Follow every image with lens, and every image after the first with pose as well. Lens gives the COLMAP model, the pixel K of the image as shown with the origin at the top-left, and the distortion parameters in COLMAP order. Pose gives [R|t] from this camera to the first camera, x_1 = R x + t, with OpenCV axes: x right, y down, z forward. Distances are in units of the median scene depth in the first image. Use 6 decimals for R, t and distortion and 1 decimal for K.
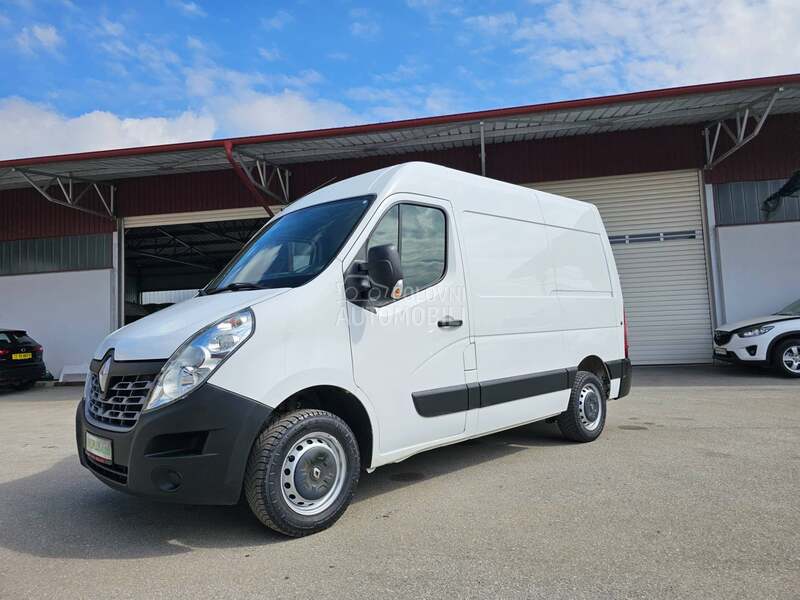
lens RADIAL K [[540.6, 0, 396.8], [0, 540.6, 294.3], [0, 0, 1]] dist [0.052391, -0.045528]
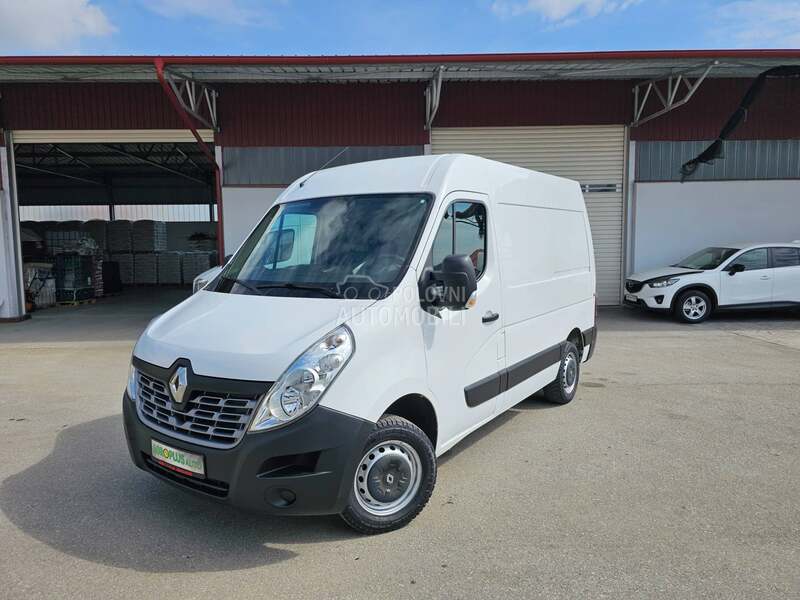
lens RADIAL K [[540.6, 0, 396.9], [0, 540.6, 298.9], [0, 0, 1]] dist [0.052391, -0.045528]
pose [[0.980001, 0.007009, 0.198870, -0.206585], [-0.038827, 0.986906, 0.156551, -0.100173], [-0.195169, -0.161142, 0.967441, 0.011009]]
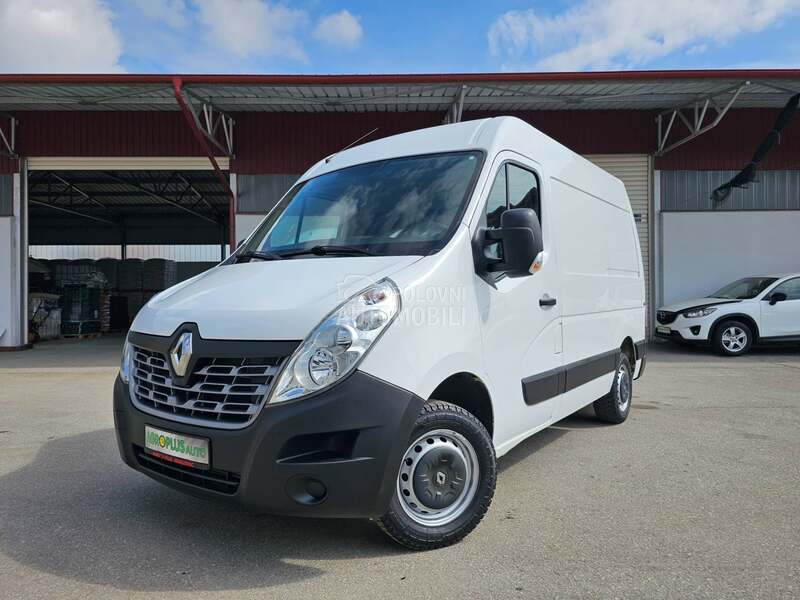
lens RADIAL K [[540.6, 0, 395.6], [0, 540.6, 300.8], [0, 0, 1]] dist [0.052391, -0.045528]
pose [[0.982842, 0.032696, 0.181531, -0.223292], [-0.045271, 0.996821, 0.065563, 0.002947], [-0.178810, -0.072657, 0.981197, 0.109697]]
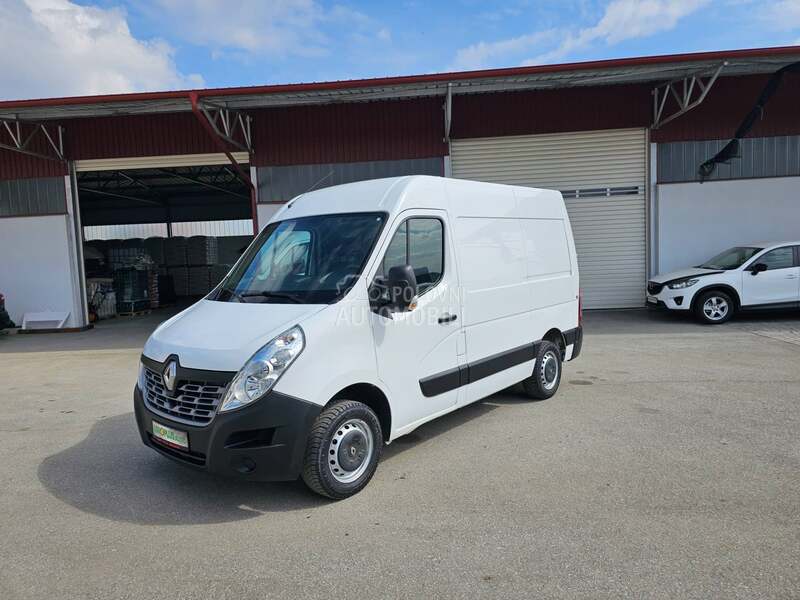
lens RADIAL K [[540.6, 0, 394.9], [0, 540.6, 302.3], [0, 0, 1]] dist [0.052391, -0.045528]
pose [[0.995190, -0.009664, 0.097489, -0.094662], [-0.005308, 0.988342, 0.152156, -0.116342], [-0.097823, -0.151942, 0.983537, -0.115149]]
